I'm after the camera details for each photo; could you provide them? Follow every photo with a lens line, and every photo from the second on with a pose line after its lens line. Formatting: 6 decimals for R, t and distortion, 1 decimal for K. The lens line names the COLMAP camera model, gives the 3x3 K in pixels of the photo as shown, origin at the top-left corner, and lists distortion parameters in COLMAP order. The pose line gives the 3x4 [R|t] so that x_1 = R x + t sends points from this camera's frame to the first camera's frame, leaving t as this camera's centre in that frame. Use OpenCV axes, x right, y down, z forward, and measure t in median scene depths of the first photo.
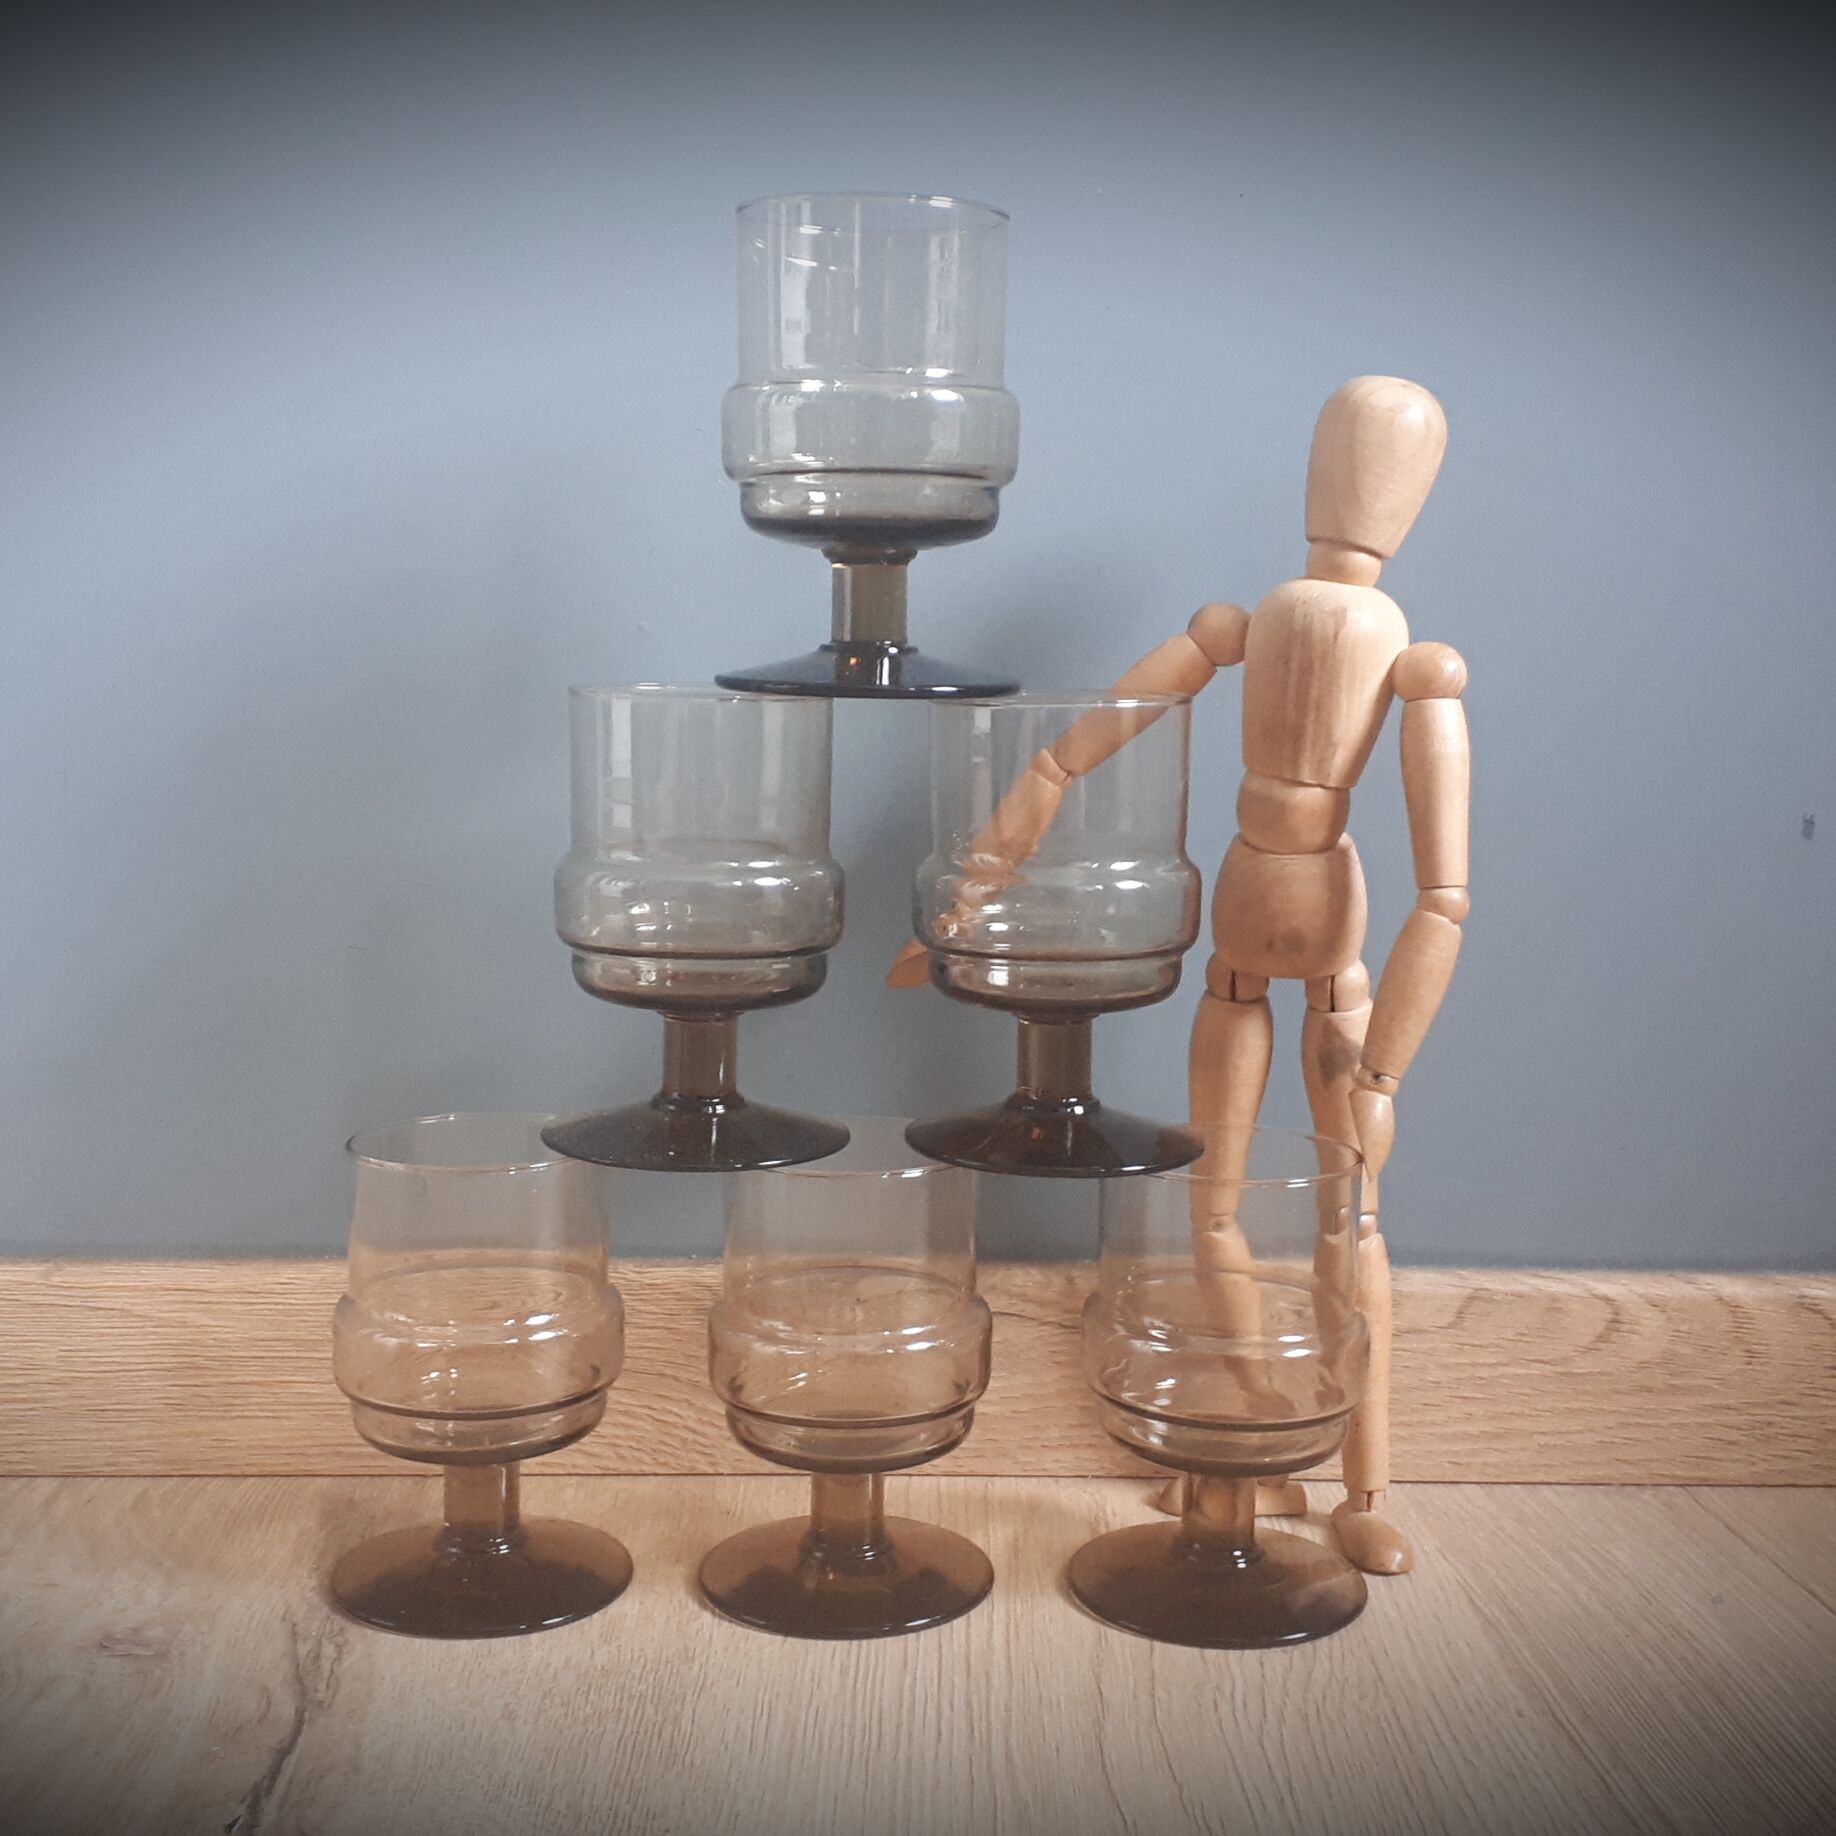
lens RADIAL K [[2549.0, 0, 891.8], [0, 2549.0, 918.0], [0, 0, 1]] dist [0.294030, -0.854211]
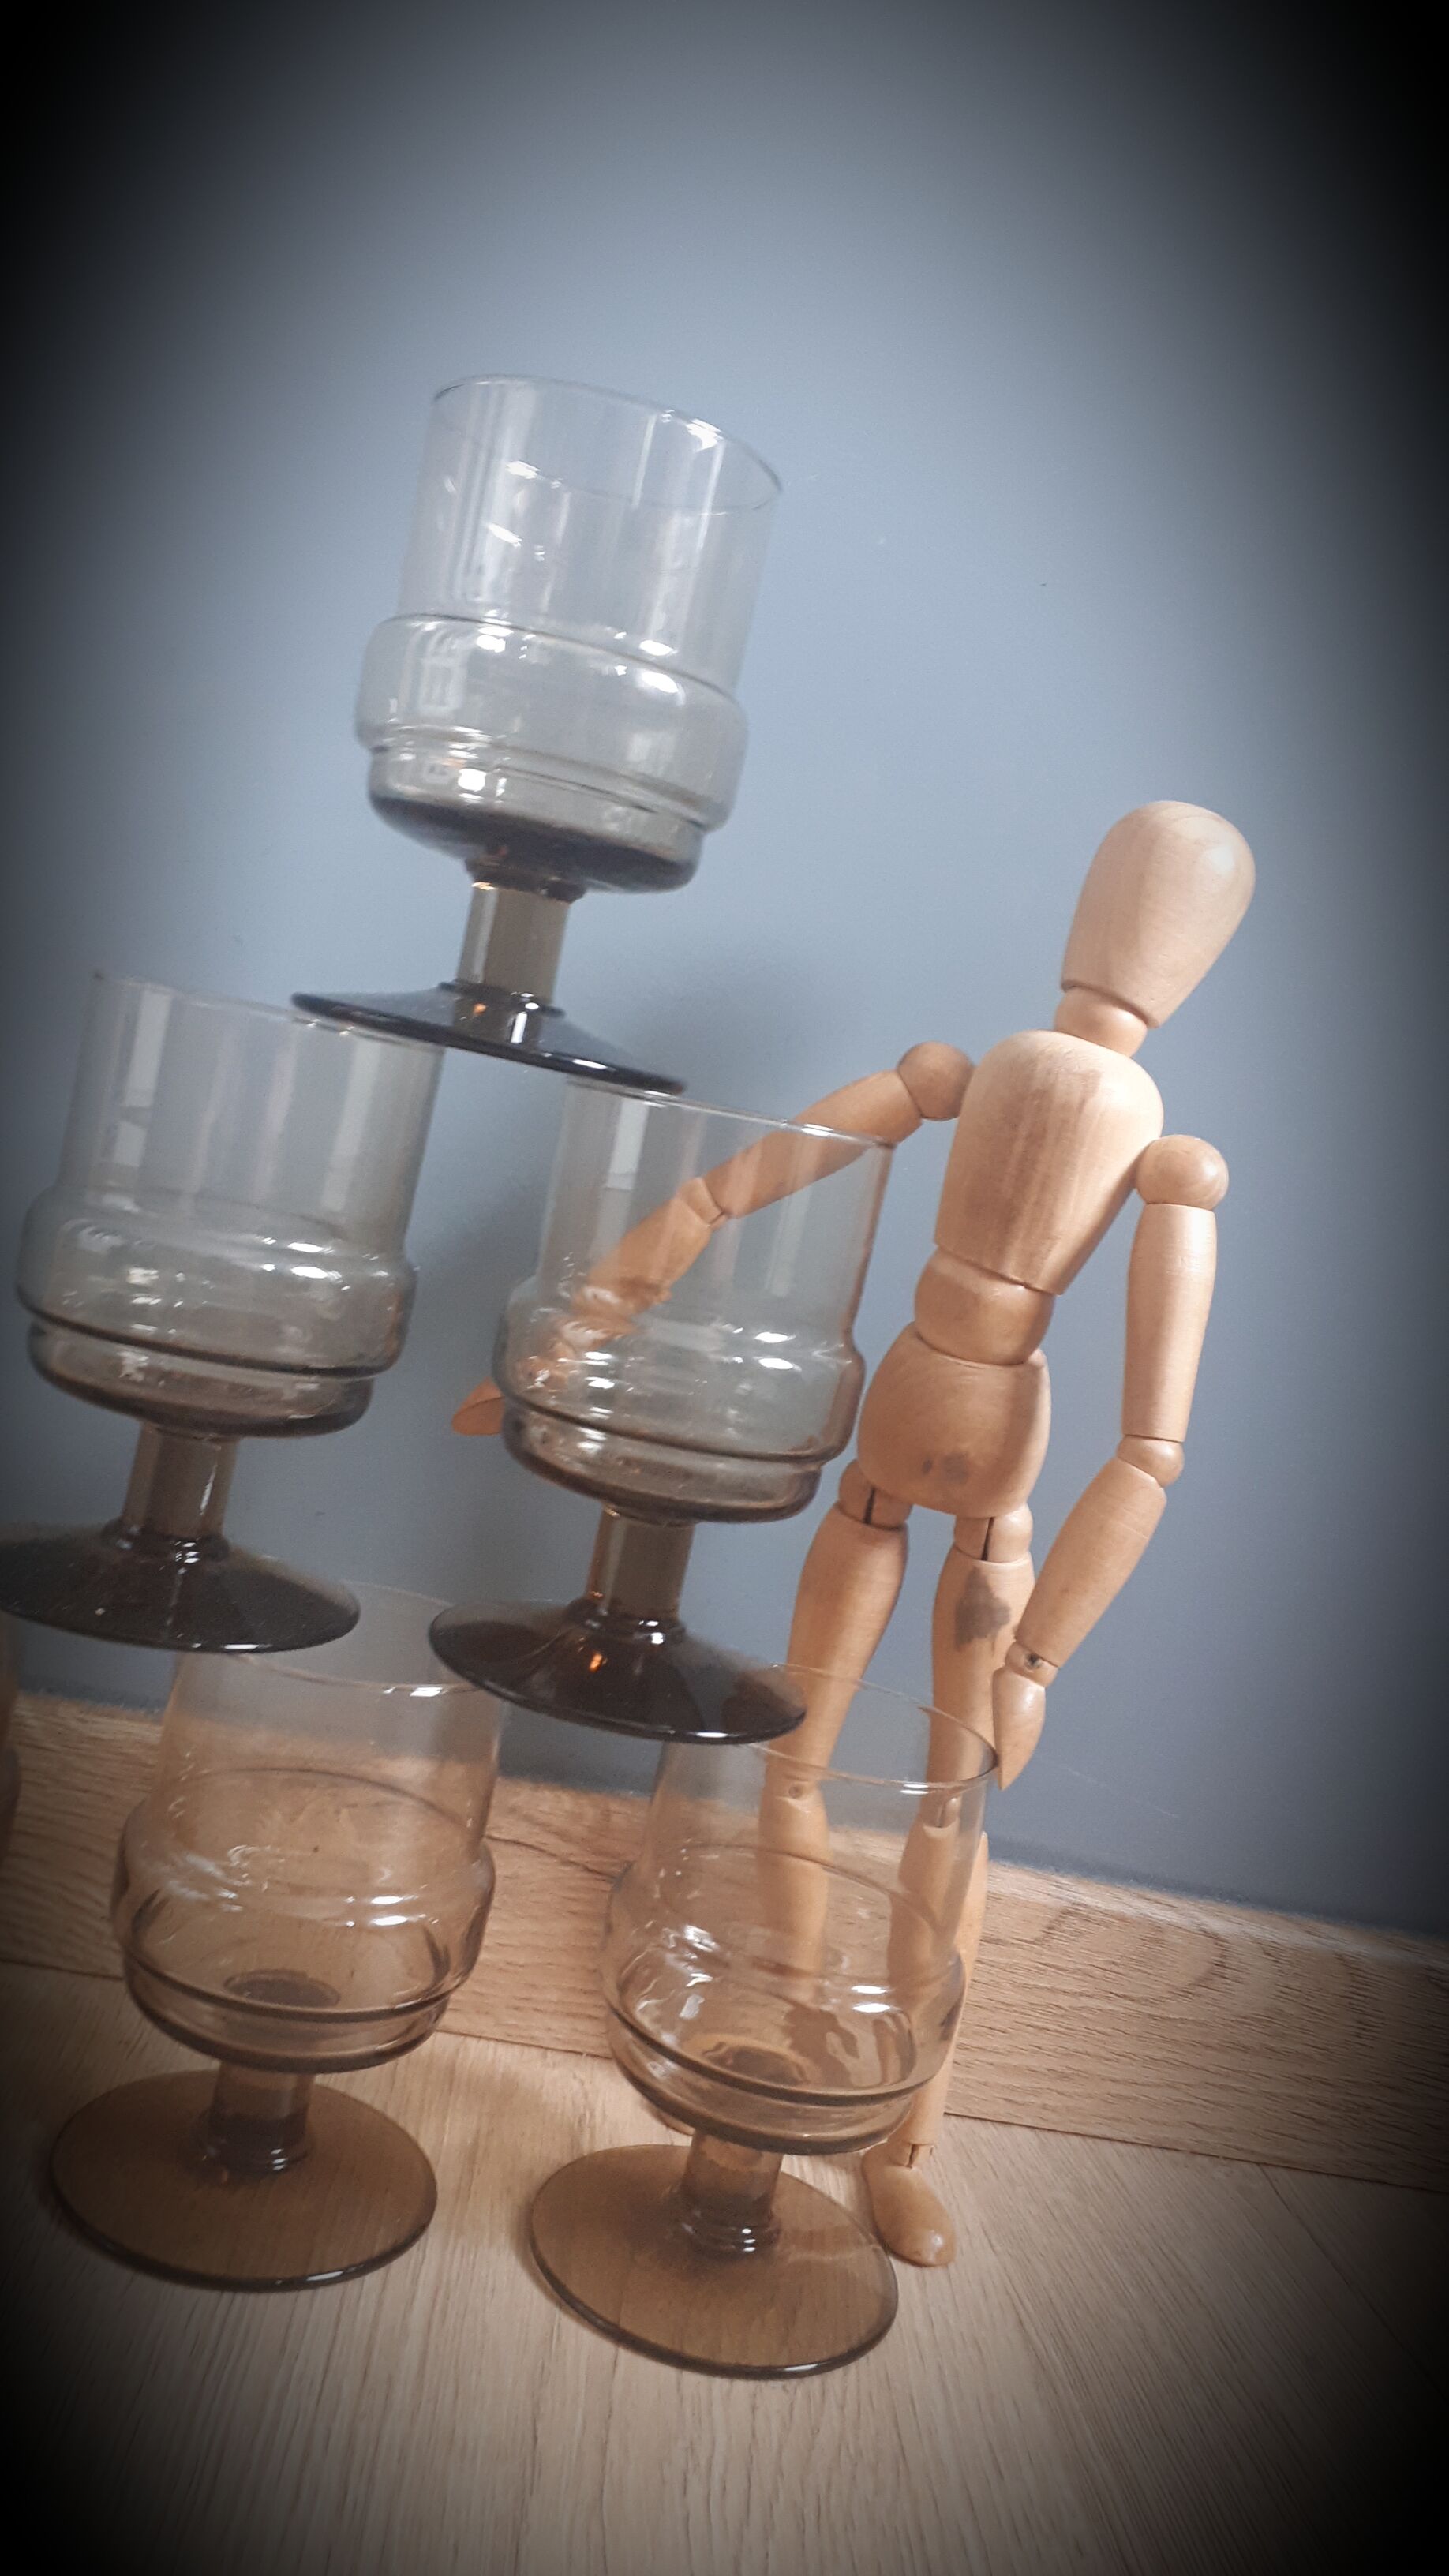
lens RADIAL K [[2074.1, 0, 710.2], [0, 2074.1, 1273.2], [0, 0, 1]] dist [0.141505, -0.269126]
pose [[0.979033, 0.188034, 0.078337, 0.018605], [-0.185102, 0.981769, -0.043210, -0.008707], [-0.085034, 0.027804, 0.995990, 0.364623]]
